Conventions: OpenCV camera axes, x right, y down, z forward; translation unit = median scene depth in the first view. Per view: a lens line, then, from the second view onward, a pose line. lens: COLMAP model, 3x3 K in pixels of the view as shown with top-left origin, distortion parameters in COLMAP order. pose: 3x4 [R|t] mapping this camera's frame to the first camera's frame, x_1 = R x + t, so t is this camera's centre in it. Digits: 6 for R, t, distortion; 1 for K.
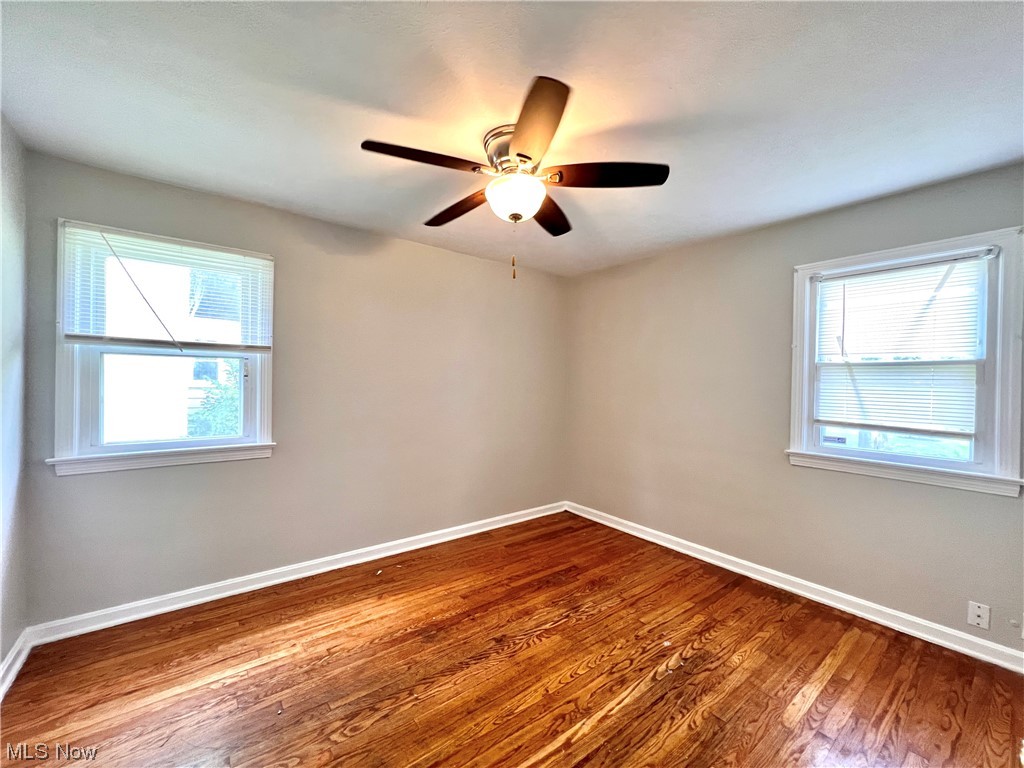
lens RADIAL K [[410.9, 0, 511.6], [0, 410.9, 382.8], [0, 0, 1]] dist [-0.003405, 0.001000]
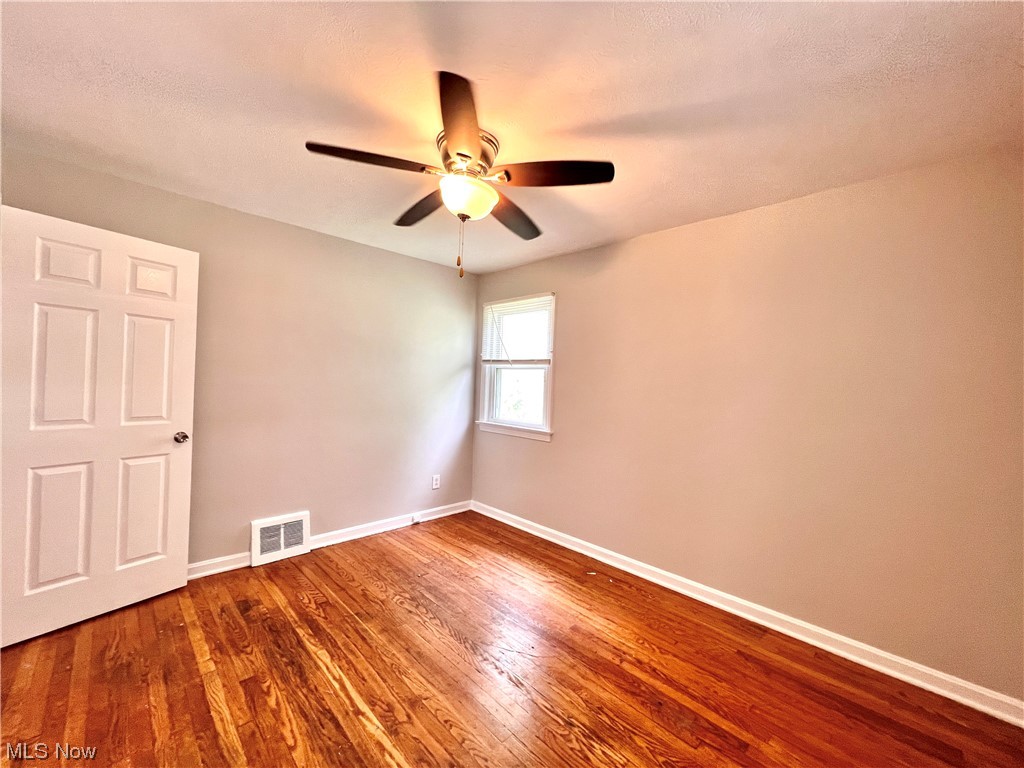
lens RADIAL K [[410.9, 0, 511.6], [0, 410.9, 382.8], [0, 0, 1]] dist [-0.003405, 0.001000]
pose [[0.113815, -0.008547, -0.993465, 0.860701], [-0.040424, 0.999095, -0.013227, 0.013008], [0.992679, 0.041665, 0.113367, 0.852131]]
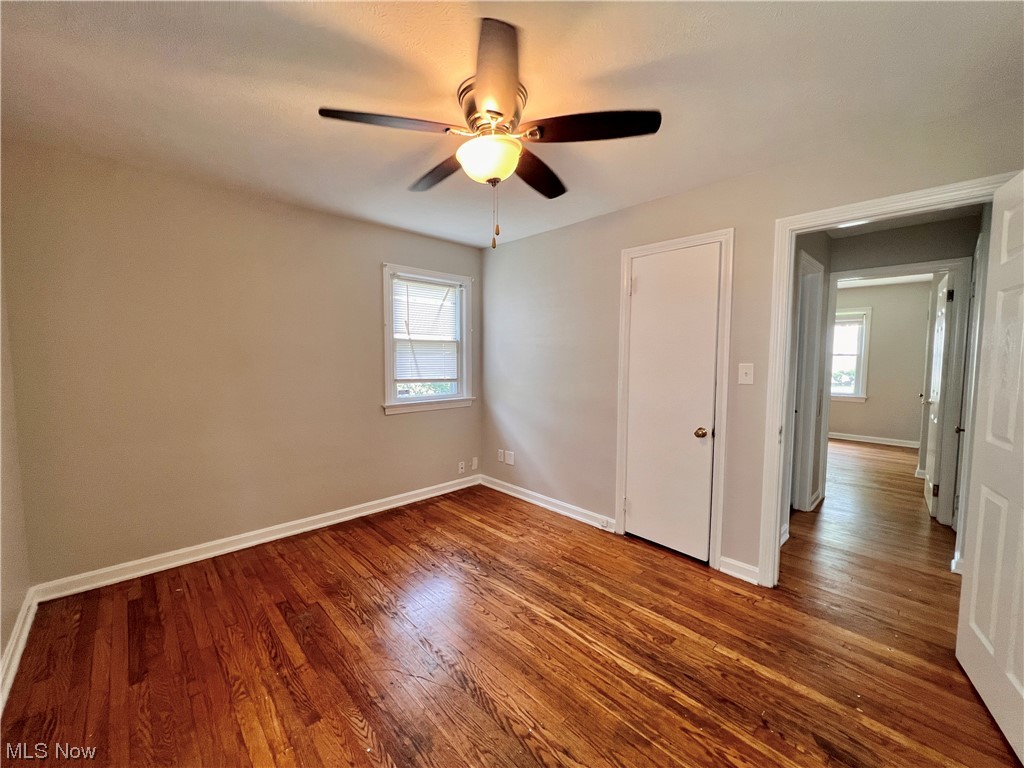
lens RADIAL K [[410.9, 0, 511.6], [0, 410.9, 382.8], [0, 0, 1]] dist [-0.003405, 0.001000]
pose [[-0.096002, -0.085478, 0.991704, -0.797691], [-0.002834, 0.996325, 0.085602, -0.023405], [-0.995377, 0.005407, -0.095891, 0.878522]]
